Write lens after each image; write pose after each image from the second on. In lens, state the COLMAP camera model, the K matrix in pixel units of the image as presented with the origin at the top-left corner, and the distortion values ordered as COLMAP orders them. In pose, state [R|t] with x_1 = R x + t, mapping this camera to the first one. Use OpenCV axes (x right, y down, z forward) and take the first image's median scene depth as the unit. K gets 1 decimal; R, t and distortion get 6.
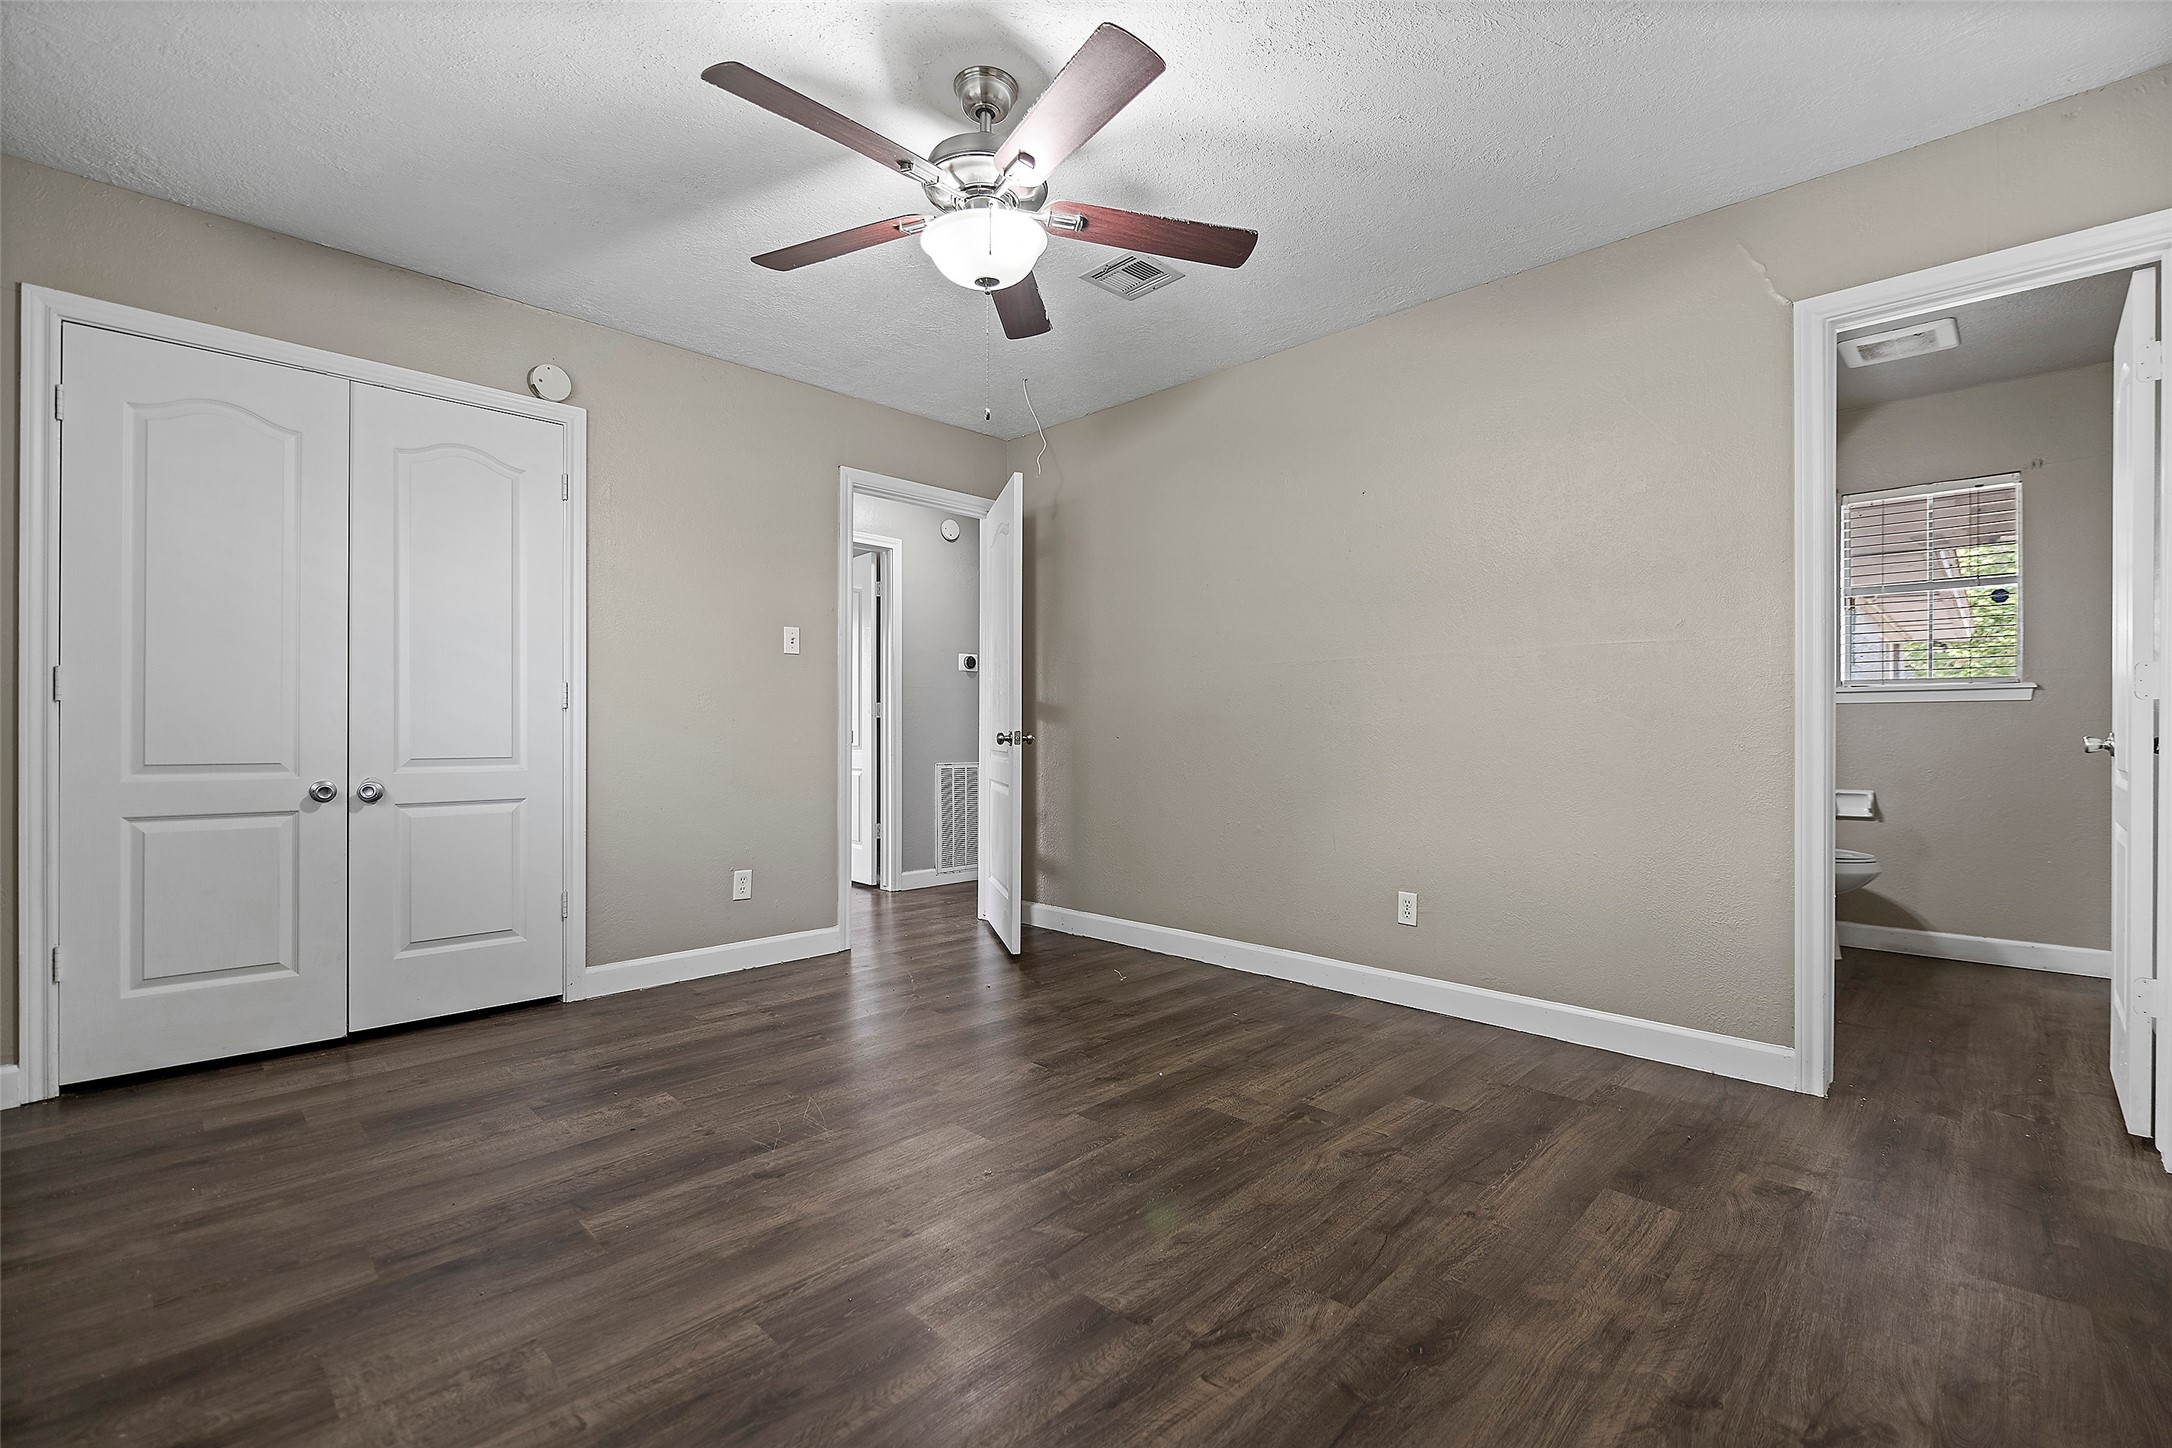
lens RADIAL K [[935.5, 0, 1086.0], [0, 935.5, 724.0], [0, 0, 1]] dist [-0.002211, -0.000572]
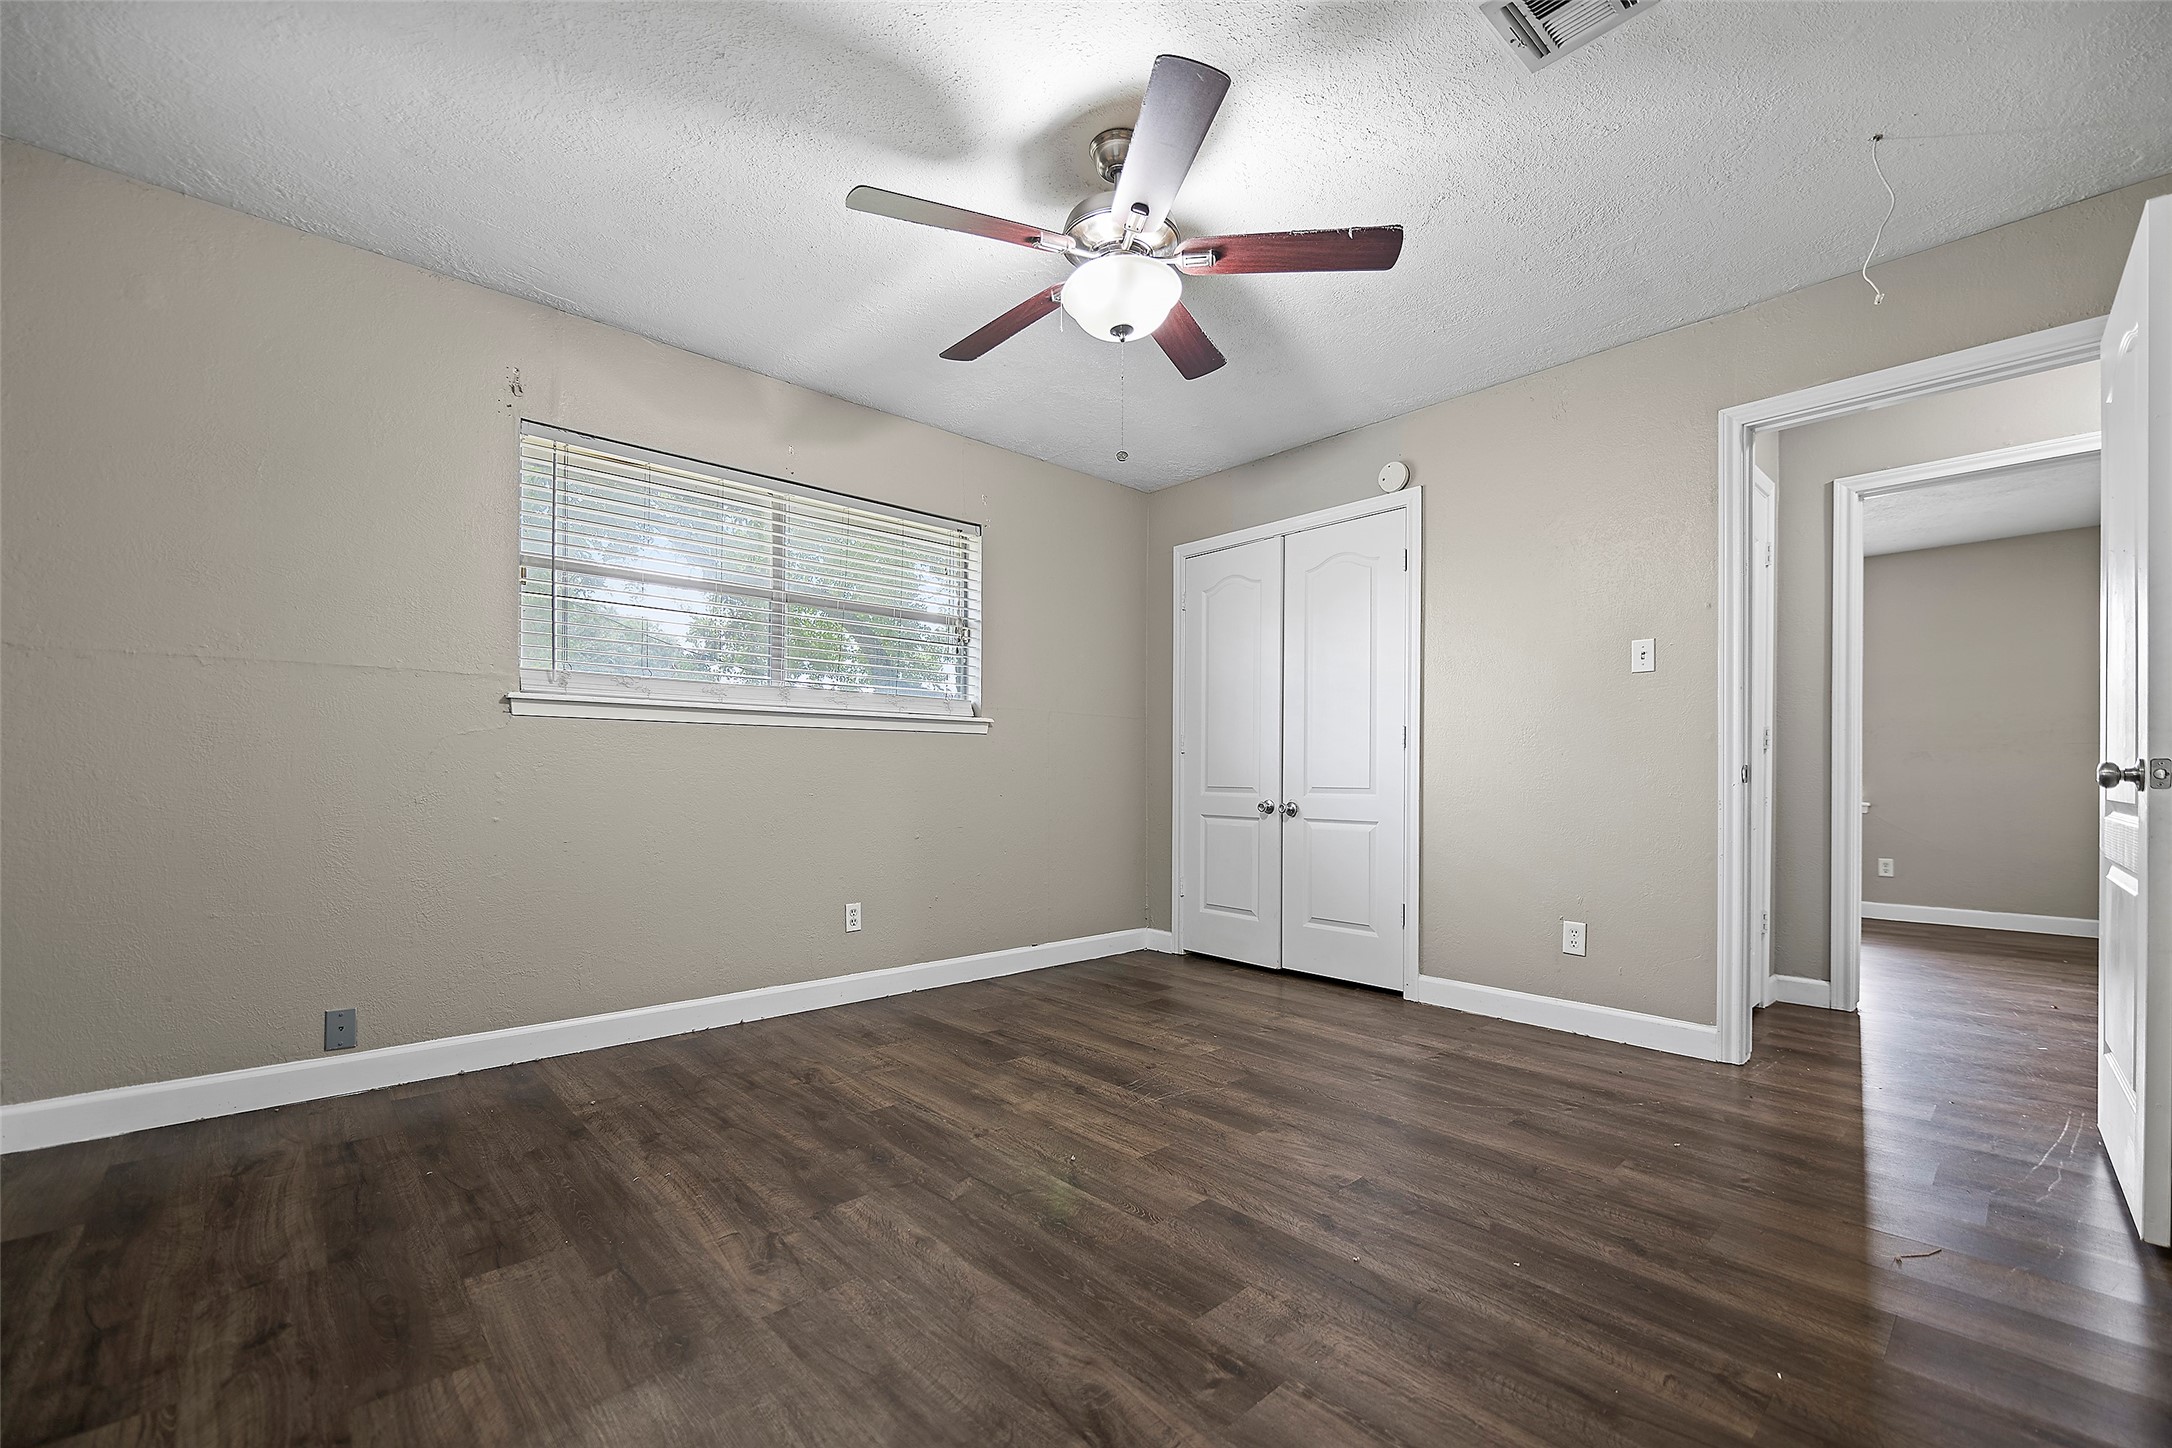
lens RADIAL K [[891.8, 0, 1086.0], [0, 891.8, 768.2], [0, 0, 1]] dist [-0.008295, -0.000015]
pose [[-0.049741, -0.010531, -0.998707, 0.753982], [0.002144, 0.999941, -0.010651, 0.026286], [0.998760, -0.002671, -0.049715, 0.856625]]
